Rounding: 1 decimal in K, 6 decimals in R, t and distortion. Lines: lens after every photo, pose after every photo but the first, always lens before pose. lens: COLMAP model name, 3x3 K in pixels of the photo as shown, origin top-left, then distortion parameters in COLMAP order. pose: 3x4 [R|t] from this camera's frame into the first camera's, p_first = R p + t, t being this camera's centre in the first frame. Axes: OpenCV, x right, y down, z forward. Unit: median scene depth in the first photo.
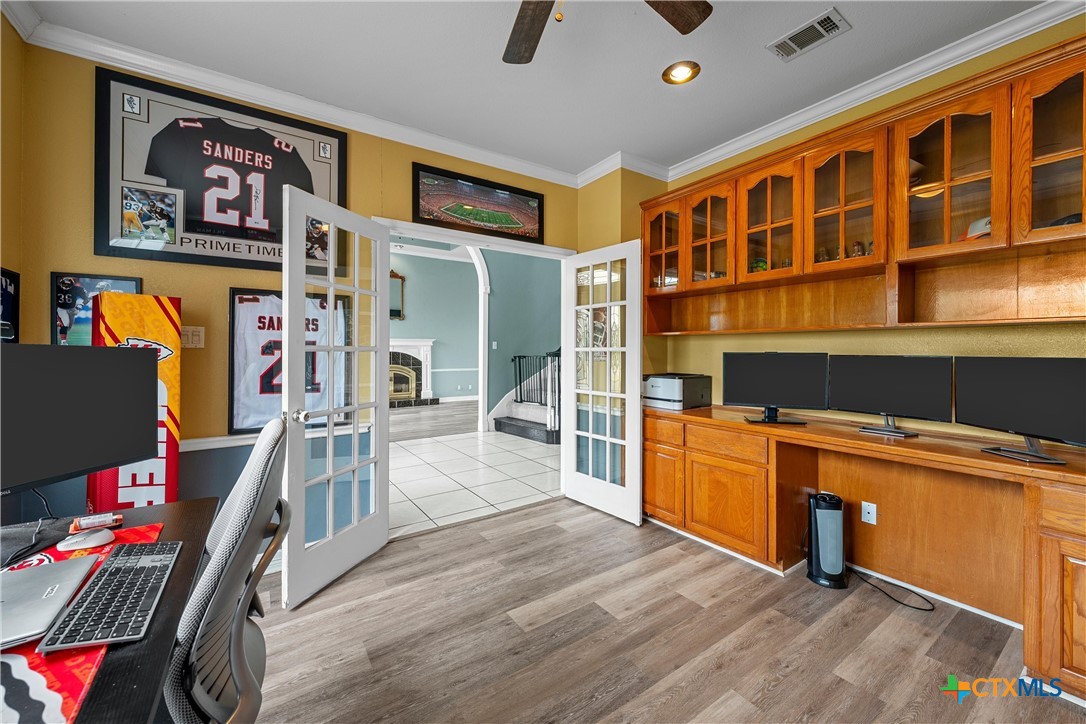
lens RADIAL K [[419.3, 0, 543.0], [0, 419.3, 362.0], [0, 0, 1]] dist [-0.000027, -0.000005]
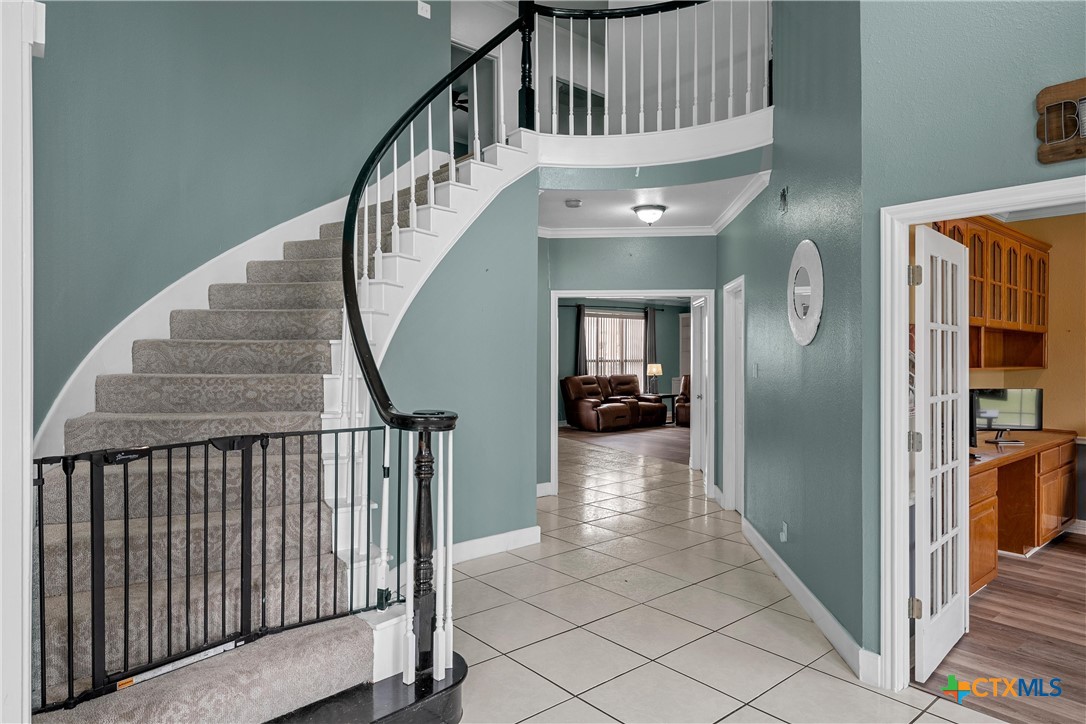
lens RADIAL K [[649.4, 0, 543.0], [0, 649.4, 362.0], [0, 0, 1]] dist [0.000323, 0.000164]
pose [[-0.114955, -0.004220, 0.993362, -1.084060], [0.019801, 0.999783, 0.006539, -0.153520], [-0.993173, 0.020421, -0.114847, 2.407979]]
